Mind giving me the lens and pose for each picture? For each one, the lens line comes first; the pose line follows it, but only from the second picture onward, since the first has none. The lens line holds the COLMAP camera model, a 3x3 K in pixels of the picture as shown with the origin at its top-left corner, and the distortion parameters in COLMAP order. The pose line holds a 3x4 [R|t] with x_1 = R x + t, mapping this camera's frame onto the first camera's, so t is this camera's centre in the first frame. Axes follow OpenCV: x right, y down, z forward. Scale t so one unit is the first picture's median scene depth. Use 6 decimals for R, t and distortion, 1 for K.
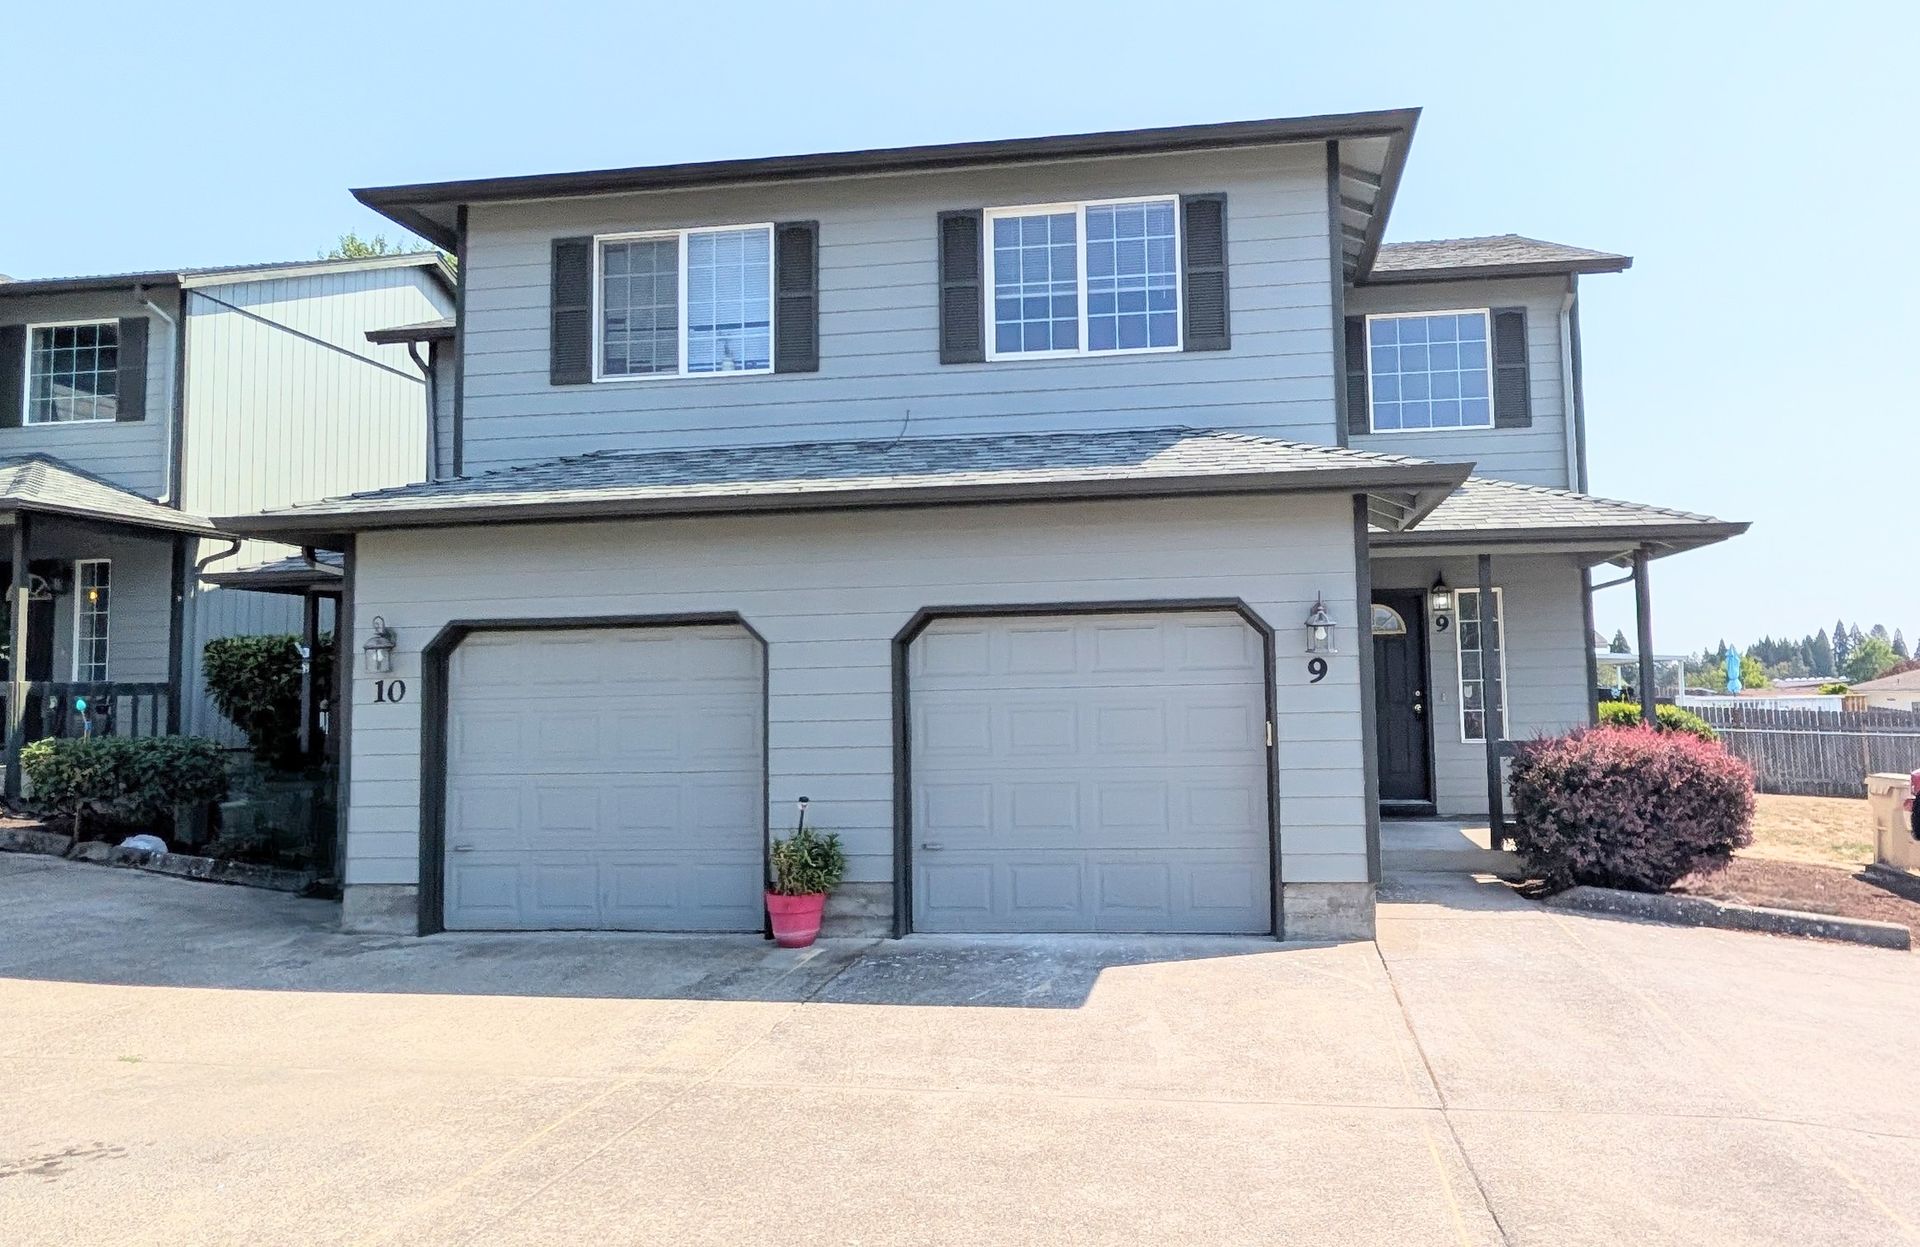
lens RADIAL K [[1409.4, 0, 1009.1], [0, 1409.4, 448.2], [0, 0, 1]] dist [0.000534, -0.007971]
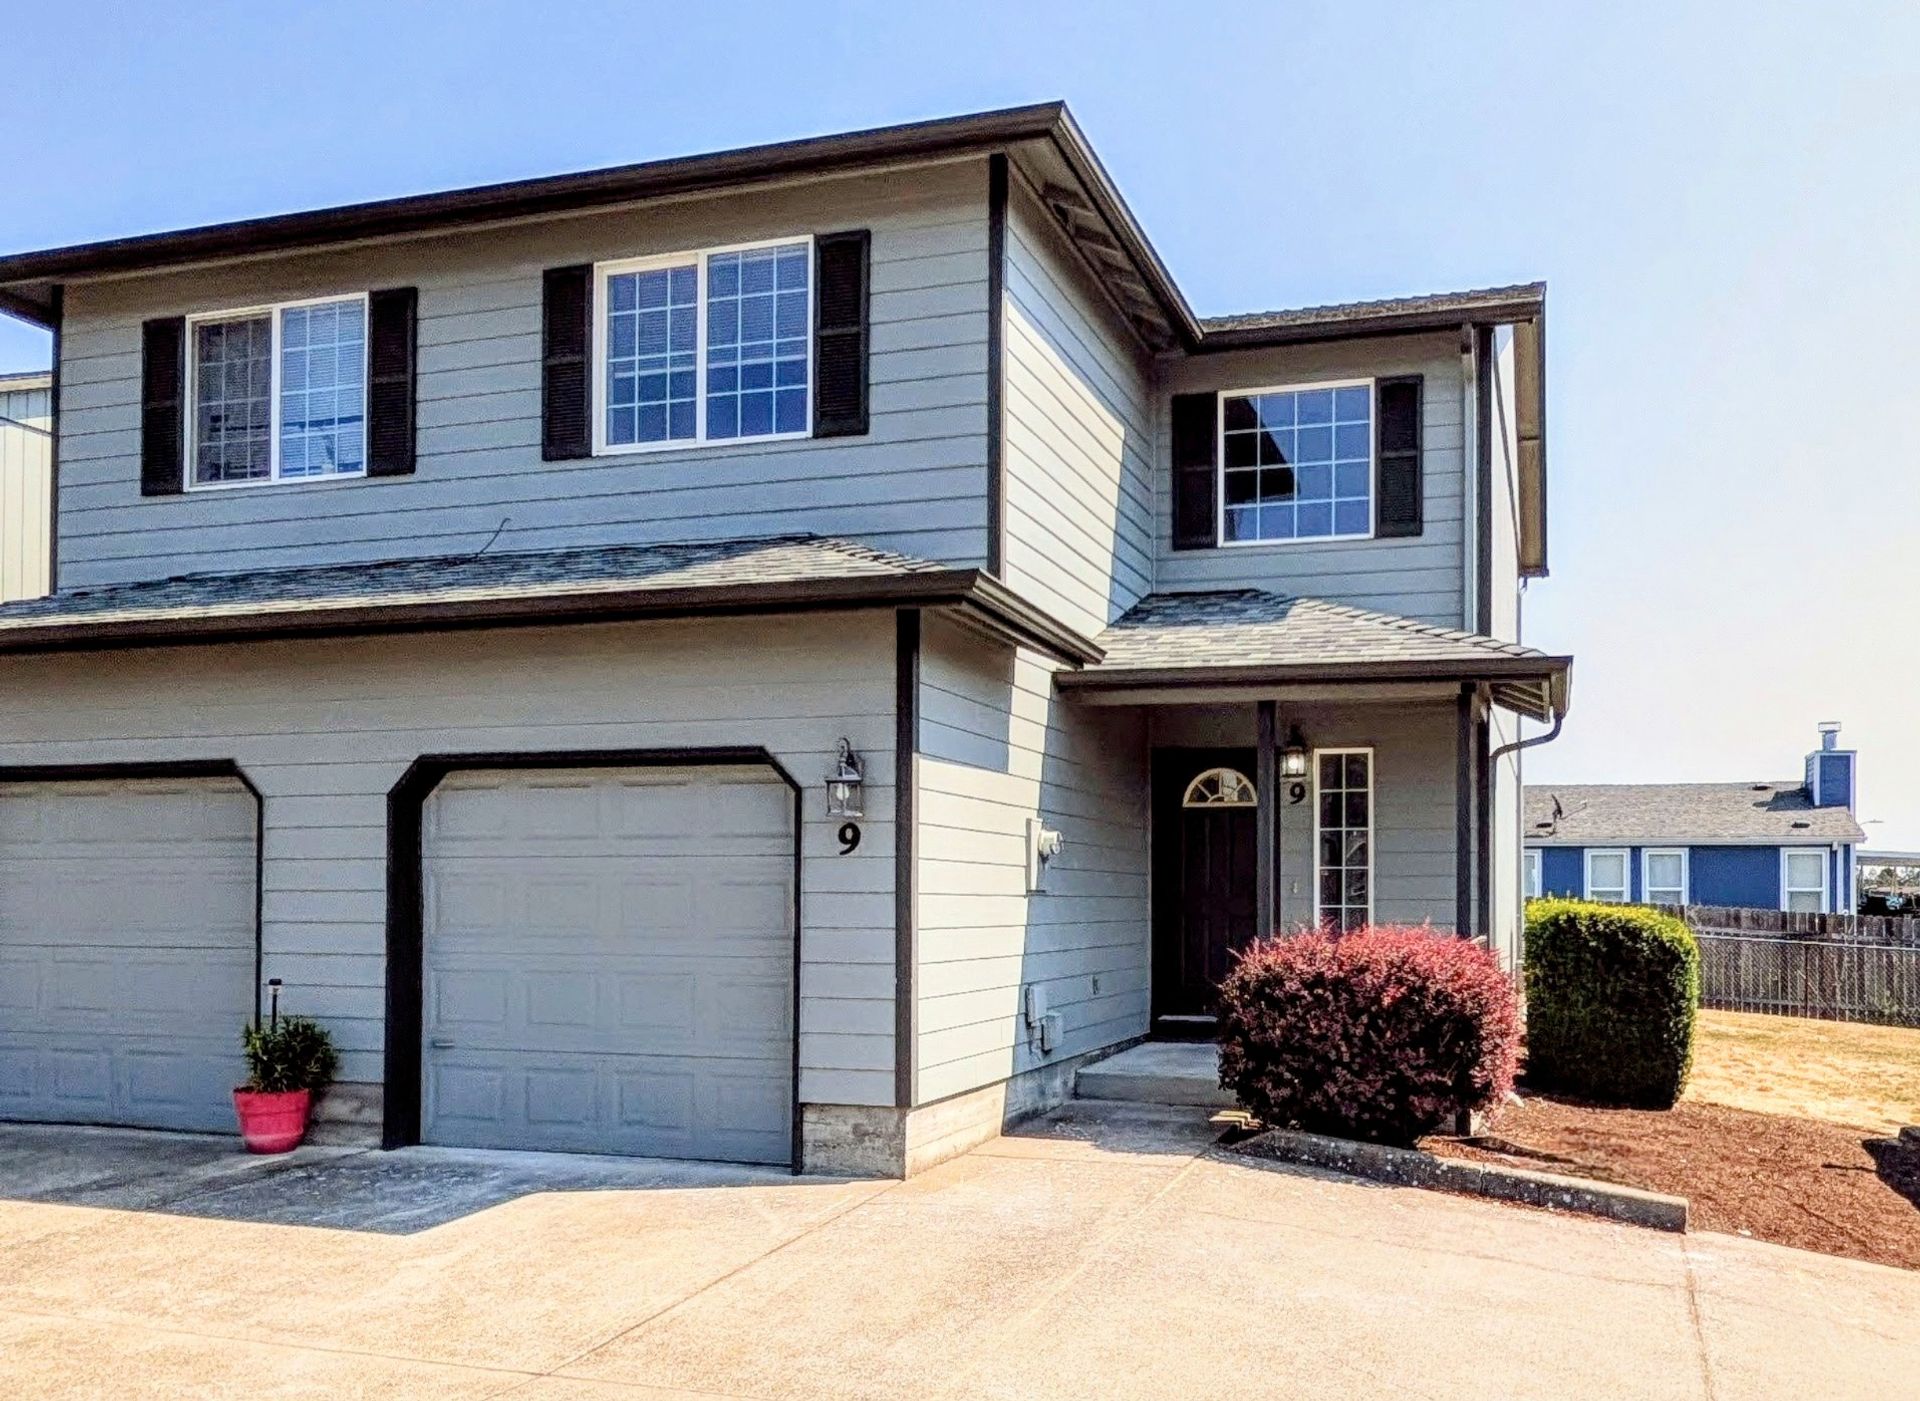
lens RADIAL K [[1725.8, 0, 960.1], [0, 1725.8, 702.4], [0, 0, 1]] dist [-0.017775, 0.038423]
pose [[0.985656, 0.004261, -0.168714, 0.396114], [0.006702, 0.997904, 0.064358, 0.018377], [0.168634, -0.064566, 0.983562, 0.064517]]
